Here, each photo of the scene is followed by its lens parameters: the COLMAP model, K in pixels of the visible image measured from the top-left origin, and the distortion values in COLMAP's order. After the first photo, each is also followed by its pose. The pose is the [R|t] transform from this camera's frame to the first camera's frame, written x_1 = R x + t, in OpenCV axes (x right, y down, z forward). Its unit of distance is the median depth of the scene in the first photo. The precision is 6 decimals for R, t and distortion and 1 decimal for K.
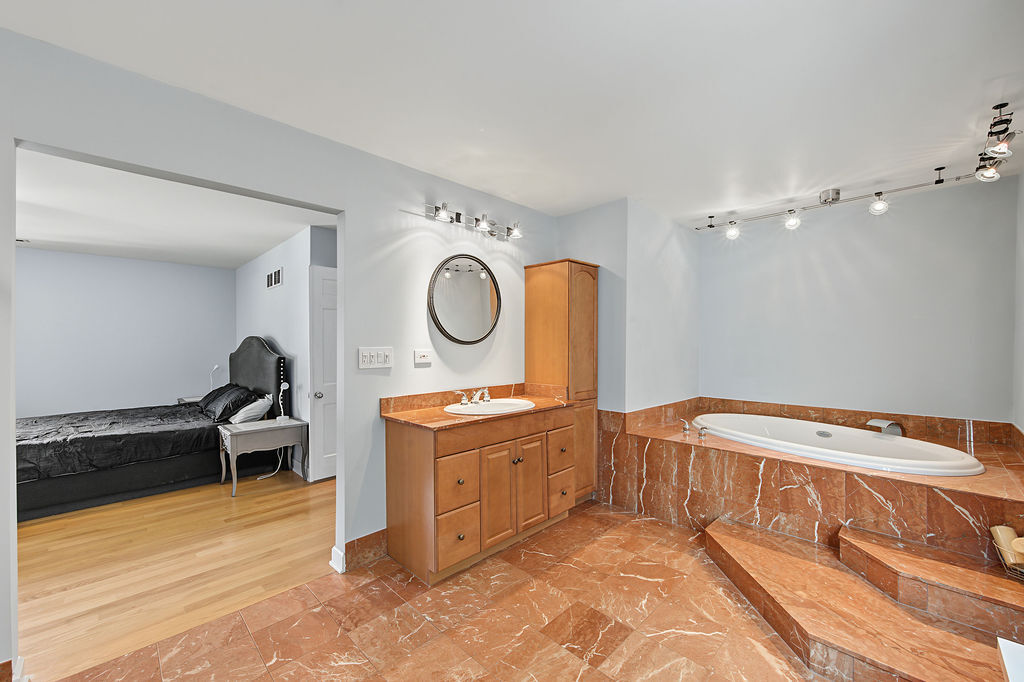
lens RADIAL K [[409.1, 0, 513.4], [0, 409.1, 342.7], [0, 0, 1]] dist [0.002295, -0.000041]
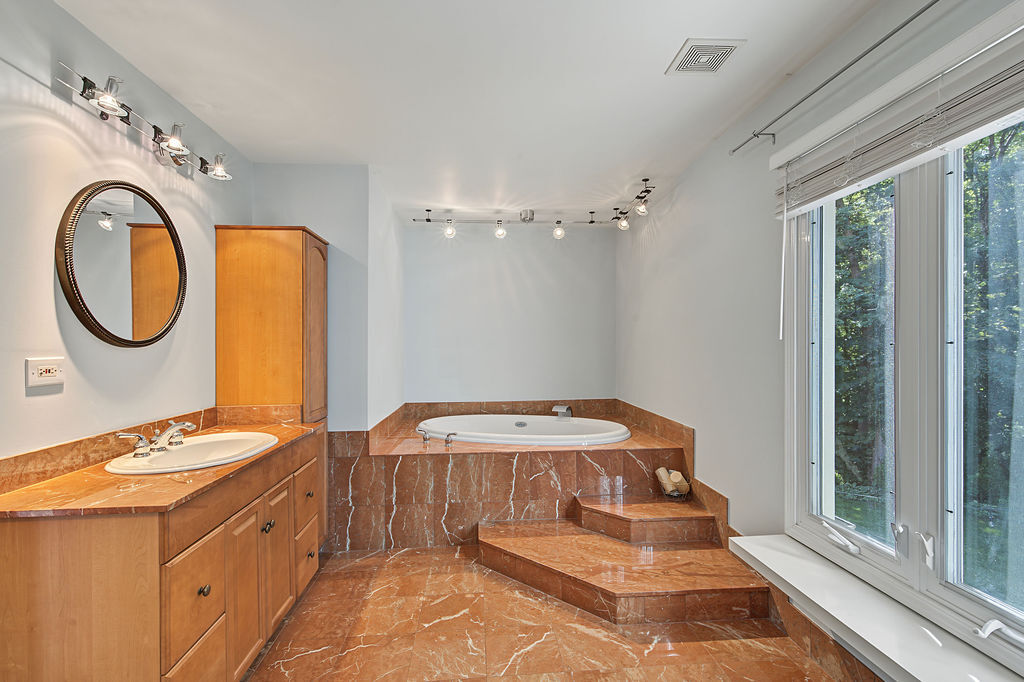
lens RADIAL K [[464.3, 0, 512.0], [0, 464.3, 341.0], [0, 0, 1]] dist [0.000173, -0.000587]
pose [[0.652632, 0.002269, 0.757671, -0.270858], [0.006053, 0.999948, -0.008208, 0.004648], [-0.757650, 0.009943, 0.652585, 0.212761]]
